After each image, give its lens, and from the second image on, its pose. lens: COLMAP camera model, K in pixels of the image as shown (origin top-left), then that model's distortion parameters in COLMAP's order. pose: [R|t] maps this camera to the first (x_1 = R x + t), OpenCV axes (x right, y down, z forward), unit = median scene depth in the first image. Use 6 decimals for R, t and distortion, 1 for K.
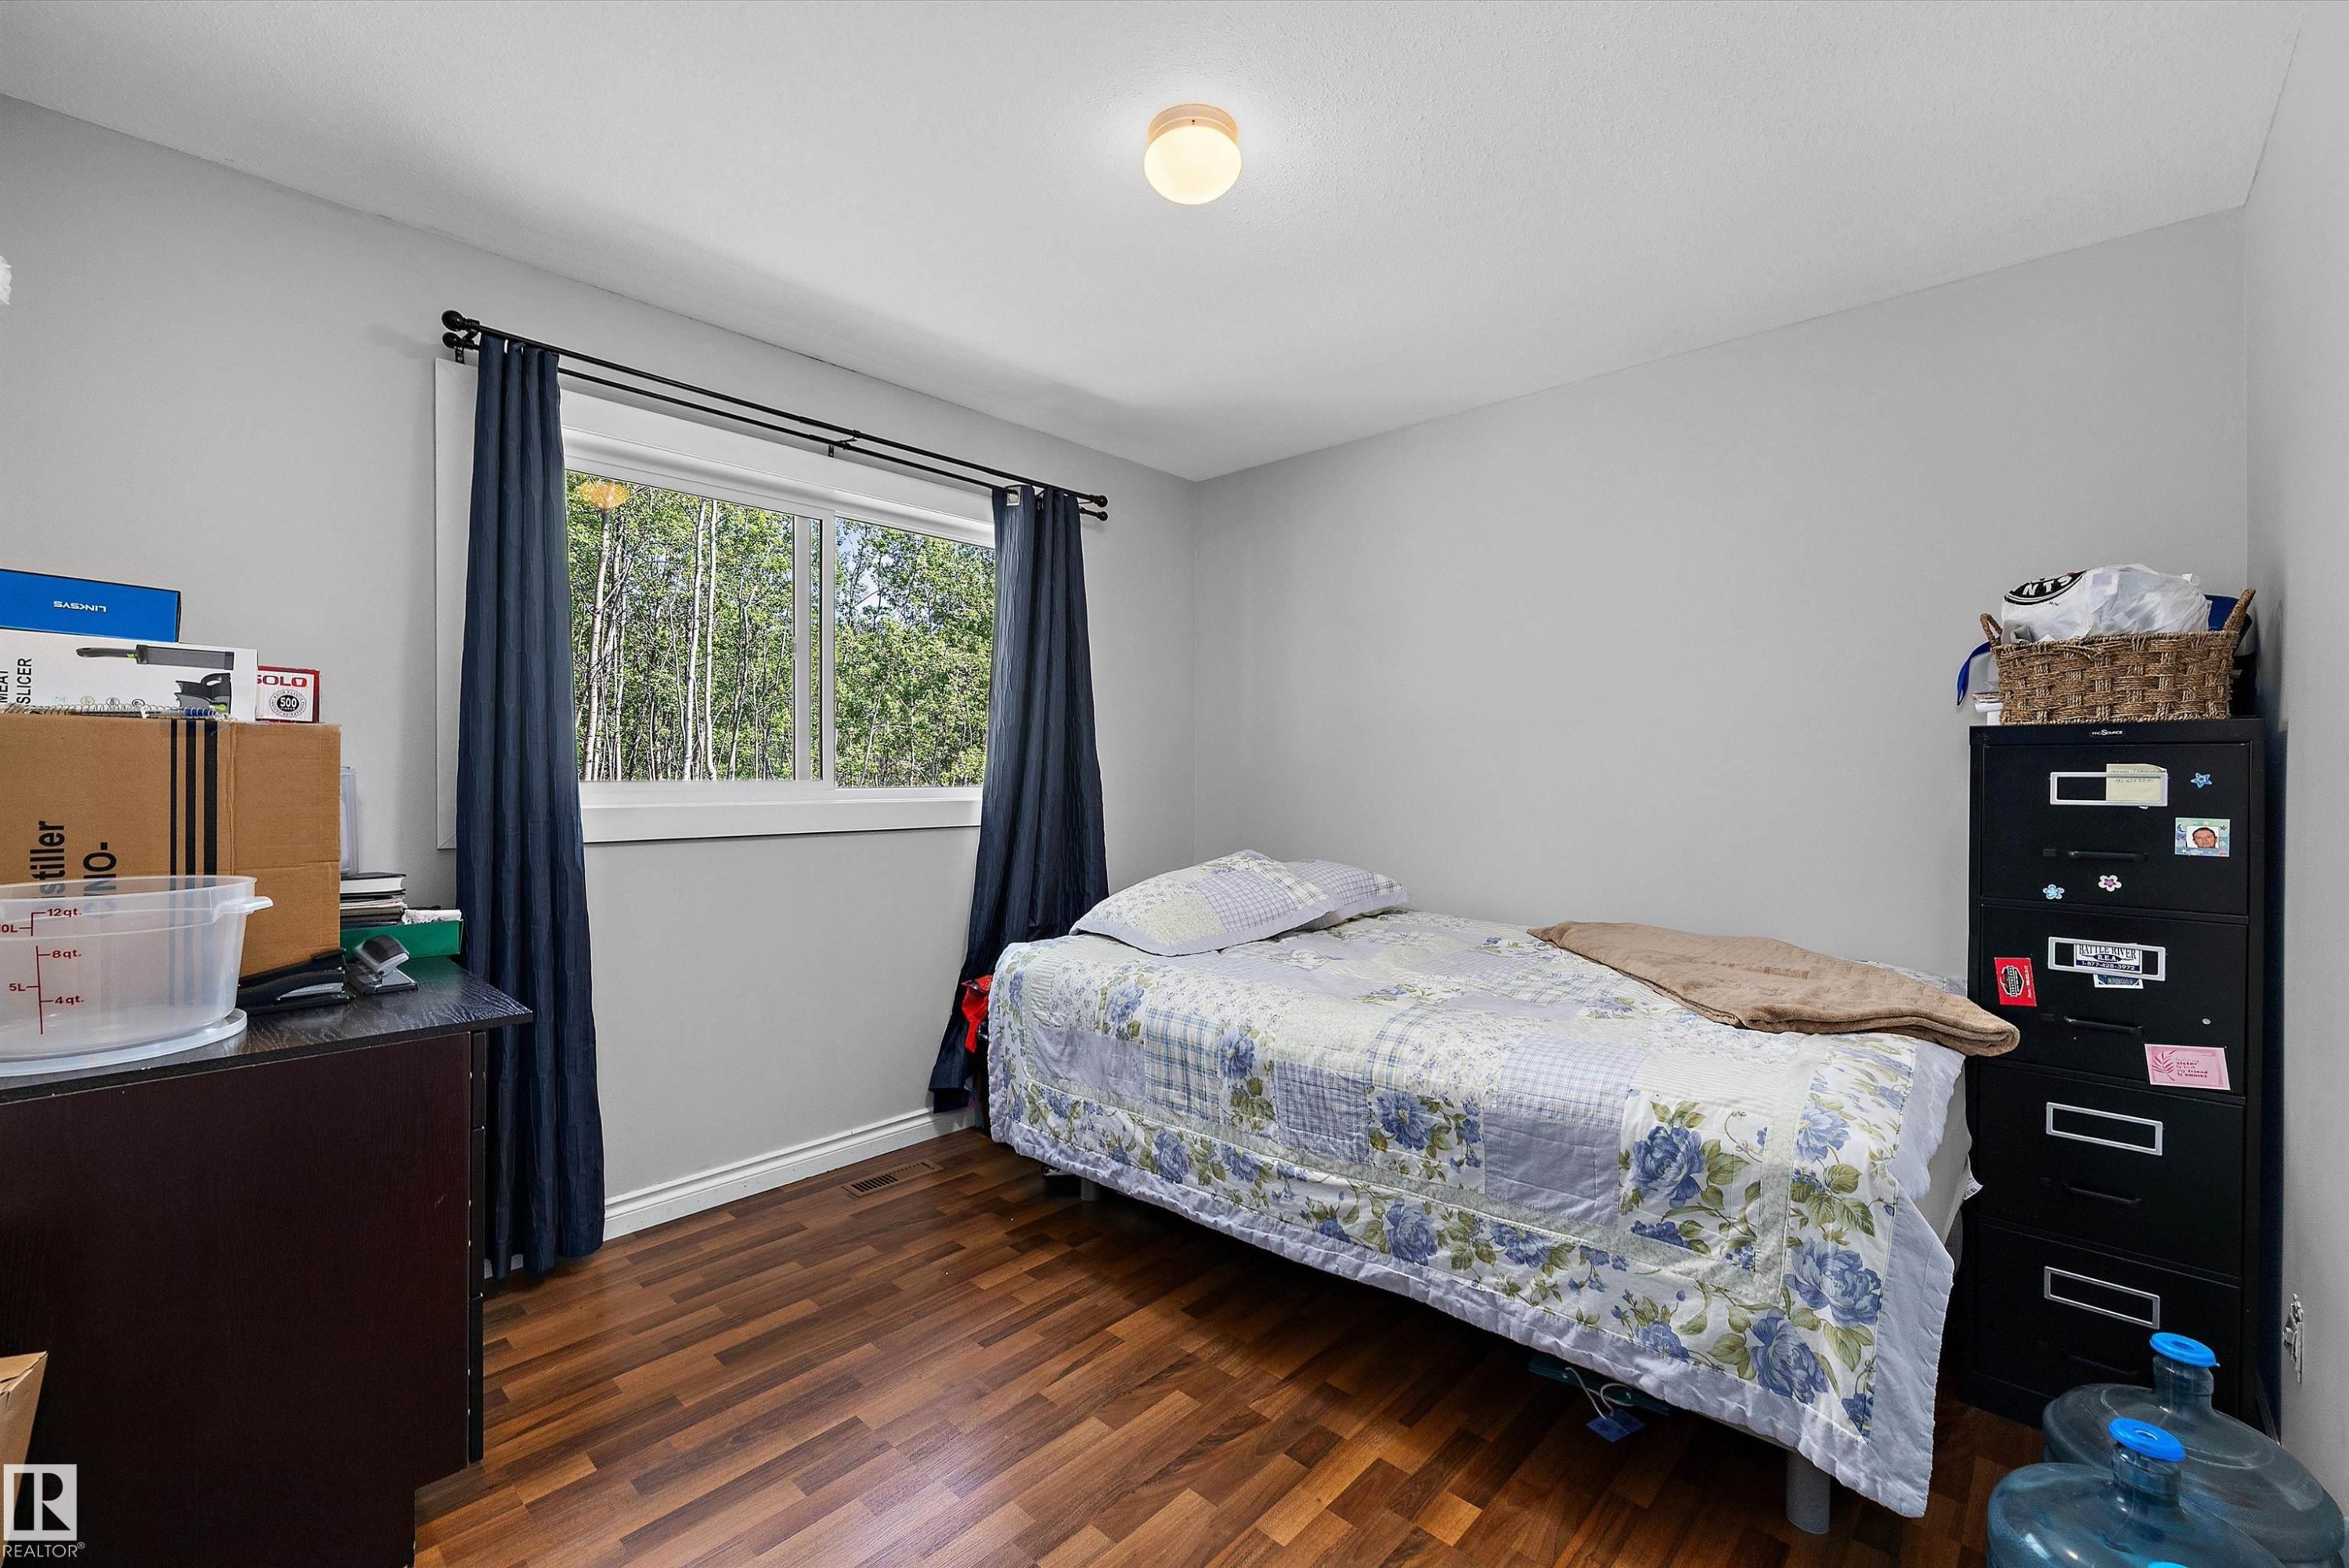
lens RADIAL K [[985.8, 0, 1162.6], [0, 985.8, 757.9], [0, 0, 1]] dist [0.000978, -0.000052]
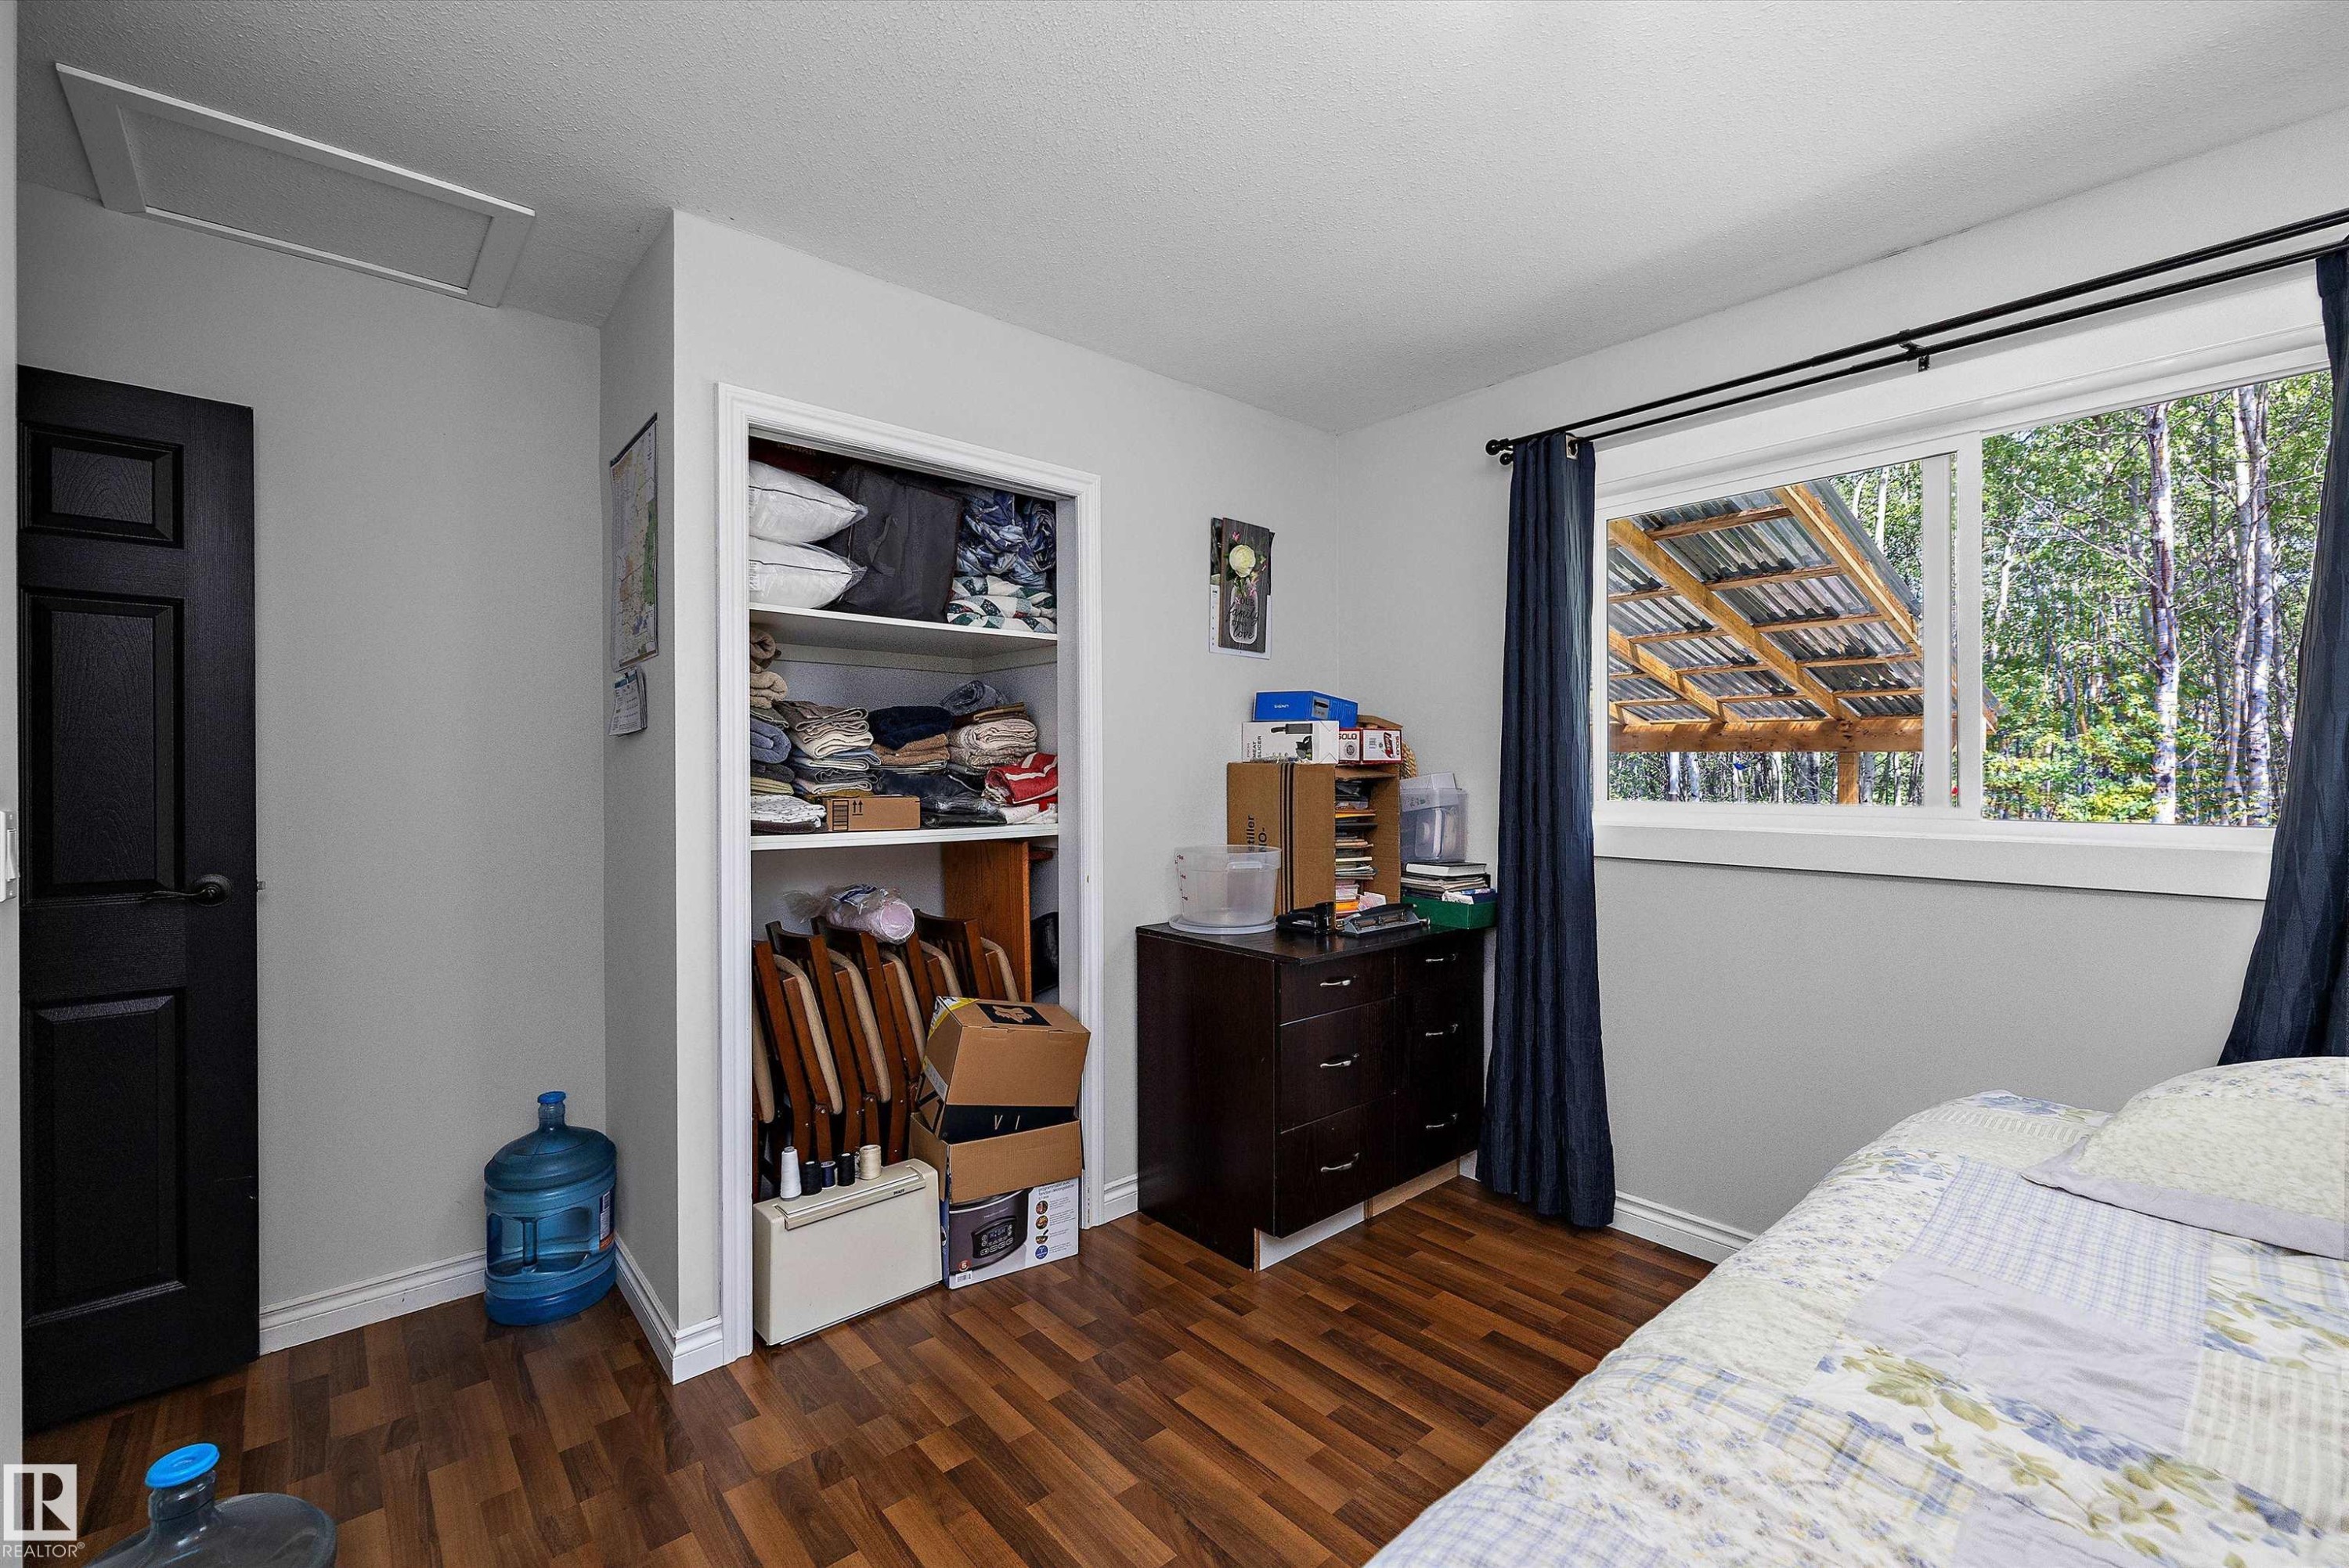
lens RADIAL K [[985.8, 0, 1162.6], [0, 985.8, 757.9], [0, 0, 1]] dist [0.000978, -0.000052]
pose [[-0.100149, -0.014091, -0.994873, 0.613232], [0.016172, 0.999745, -0.015788, -0.017048], [0.994841, -0.017670, -0.099895, 0.680773]]
